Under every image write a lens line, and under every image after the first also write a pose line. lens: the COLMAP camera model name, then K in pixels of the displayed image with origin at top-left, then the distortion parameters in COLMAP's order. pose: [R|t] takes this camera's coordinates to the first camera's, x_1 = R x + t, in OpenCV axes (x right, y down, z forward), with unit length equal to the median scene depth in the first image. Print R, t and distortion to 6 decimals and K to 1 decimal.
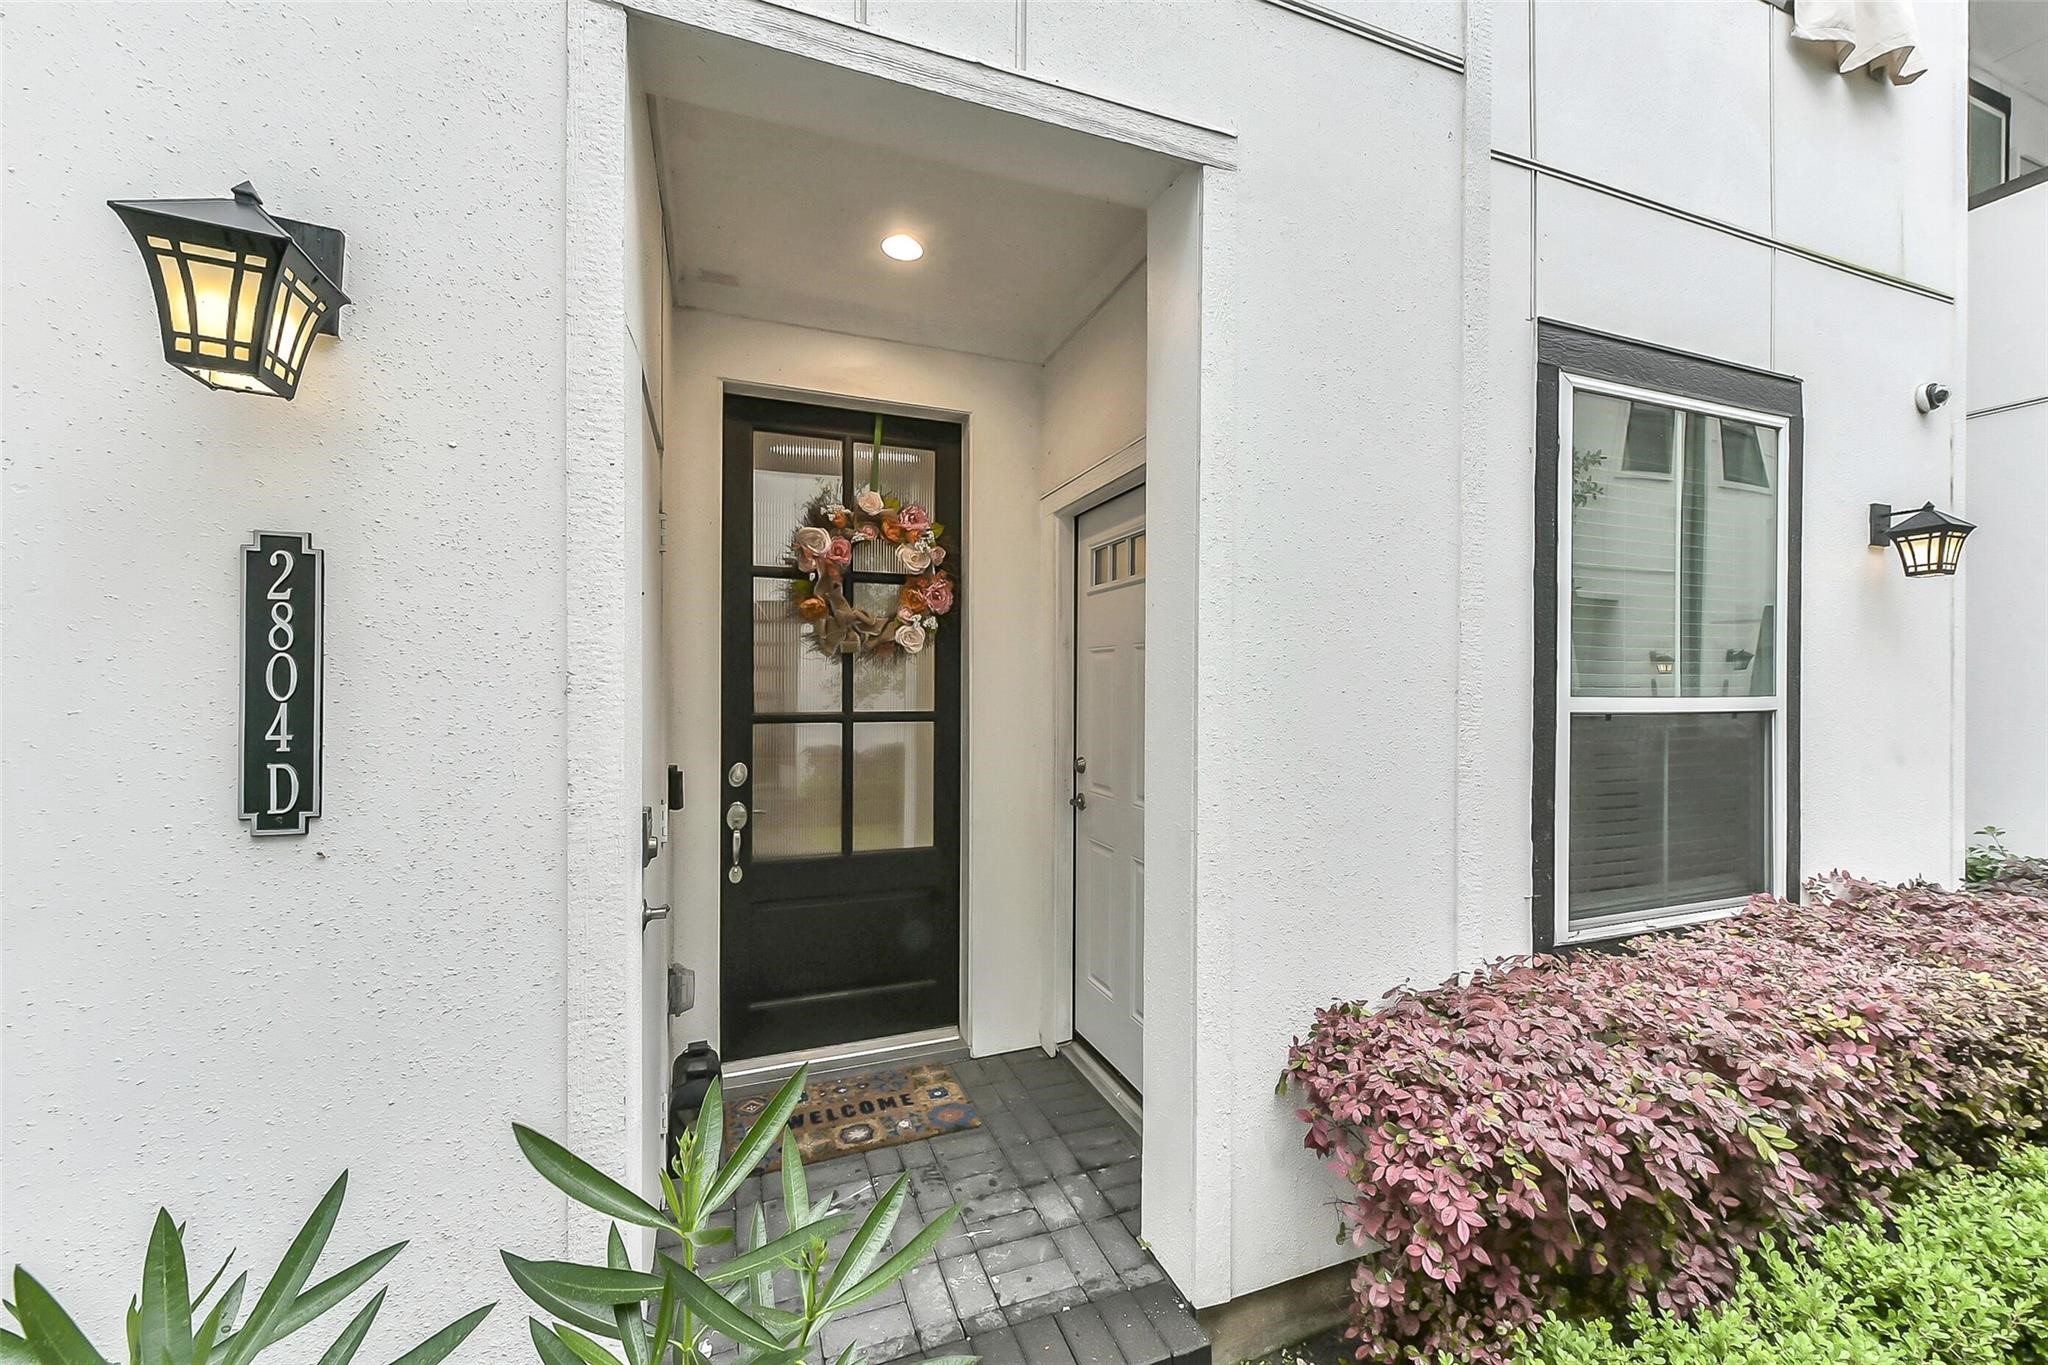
lens RADIAL K [[795.1, 0, 1028.0], [0, 795.1, 688.2], [0, 0, 1]] dist [0.000375, -0.000096]
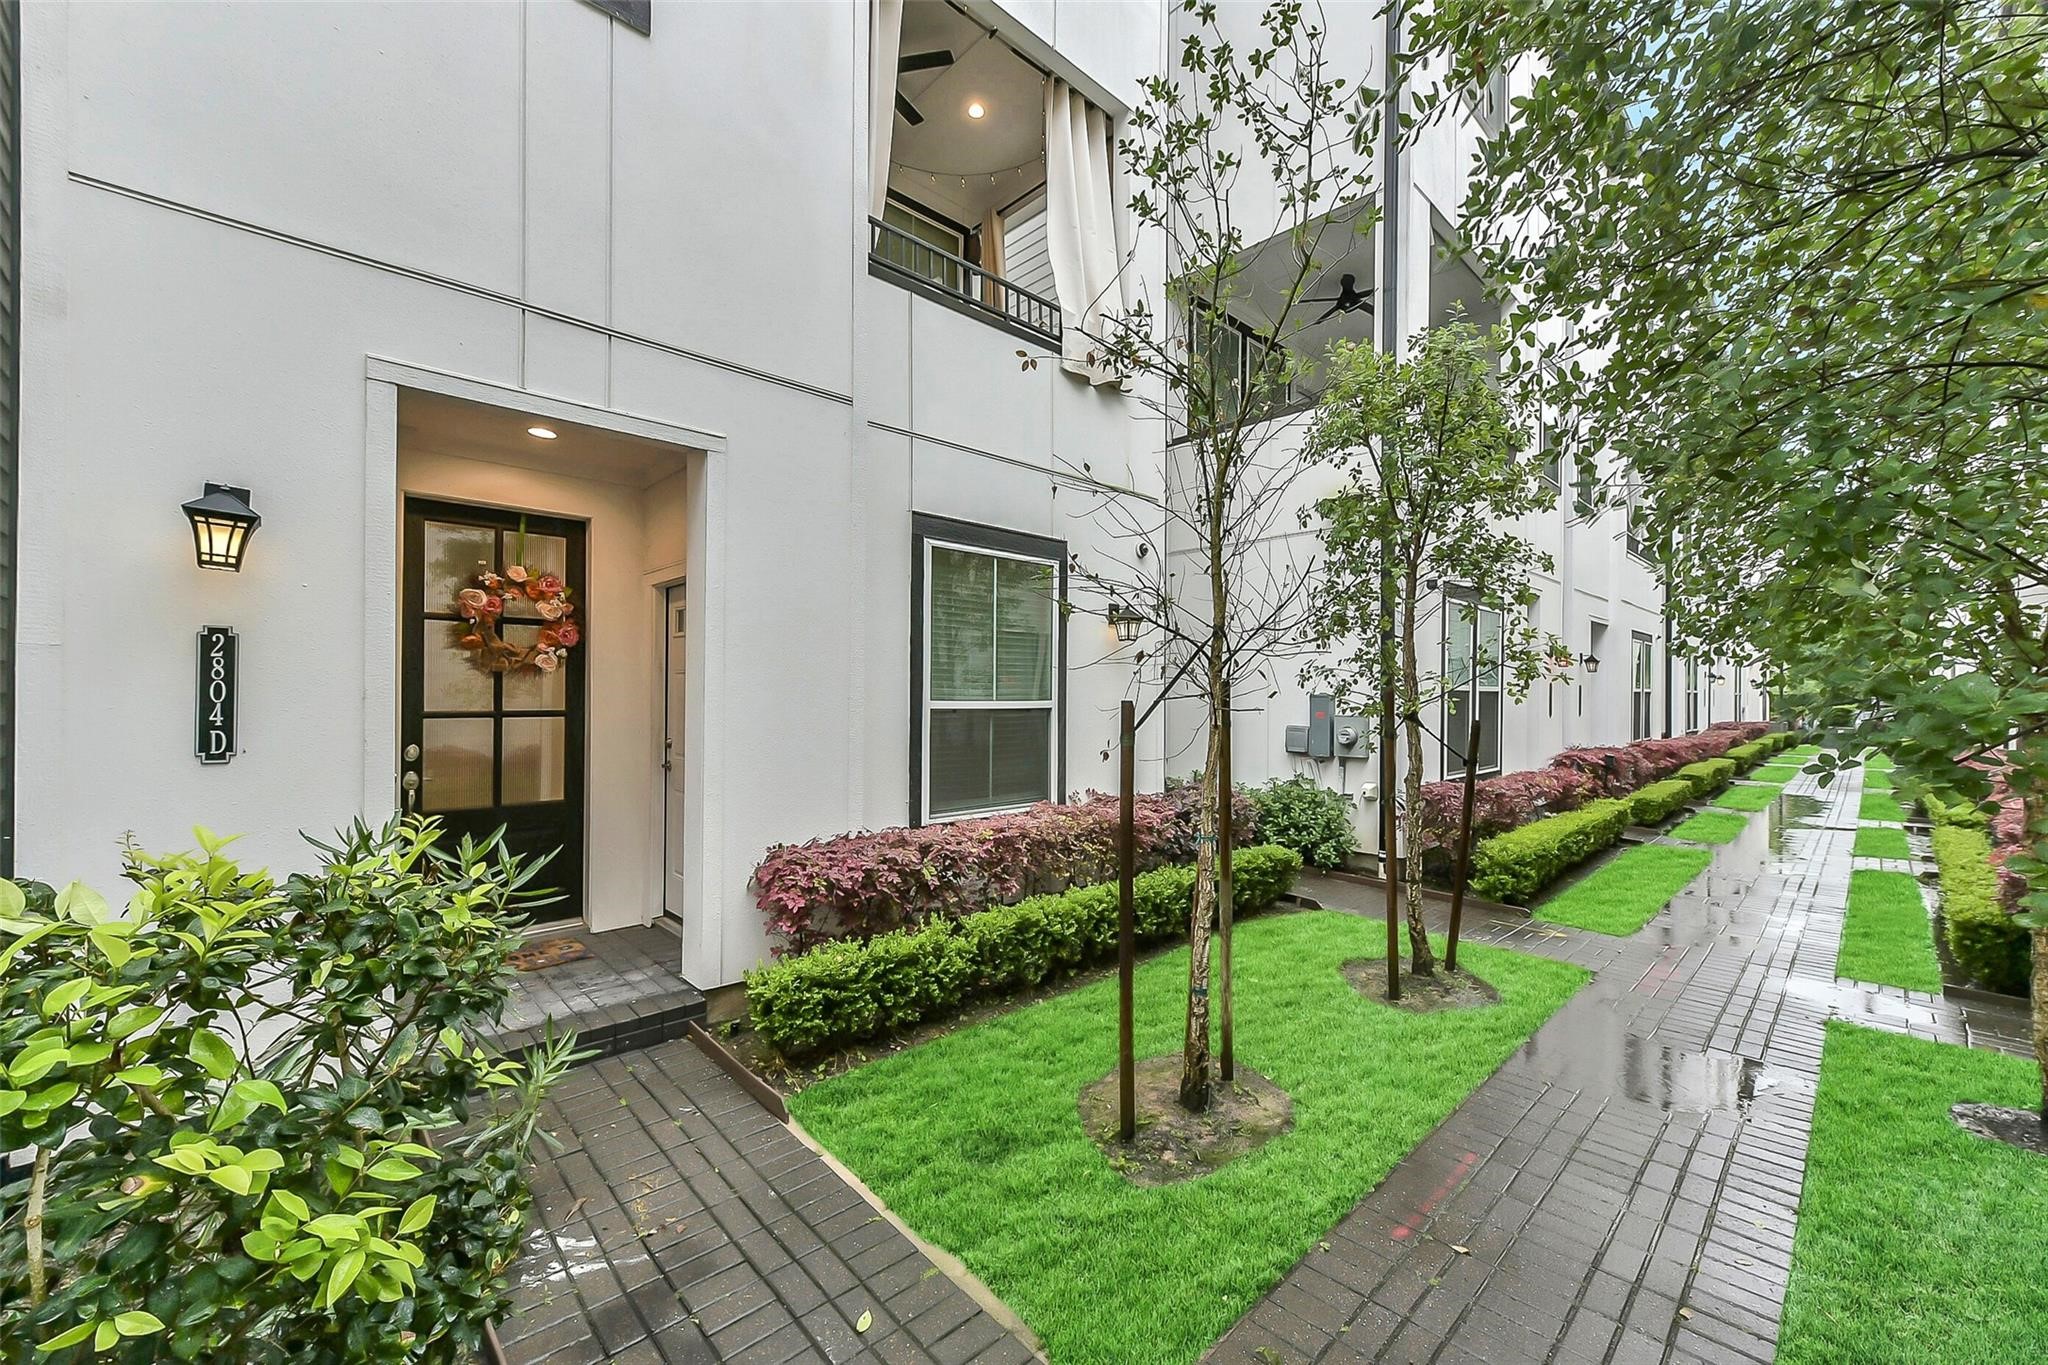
lens RADIAL K [[795.1, 0, 1030.3], [0, 795.1, 693.1], [0, 0, 1]] dist [0.000375, -0.000096]
pose [[0.920694, 0.004251, 0.390263, 0.118002], [-0.004828, 0.999988, 0.000496, -0.009194], [-0.390256, -0.002341, 0.920703, -0.813571]]
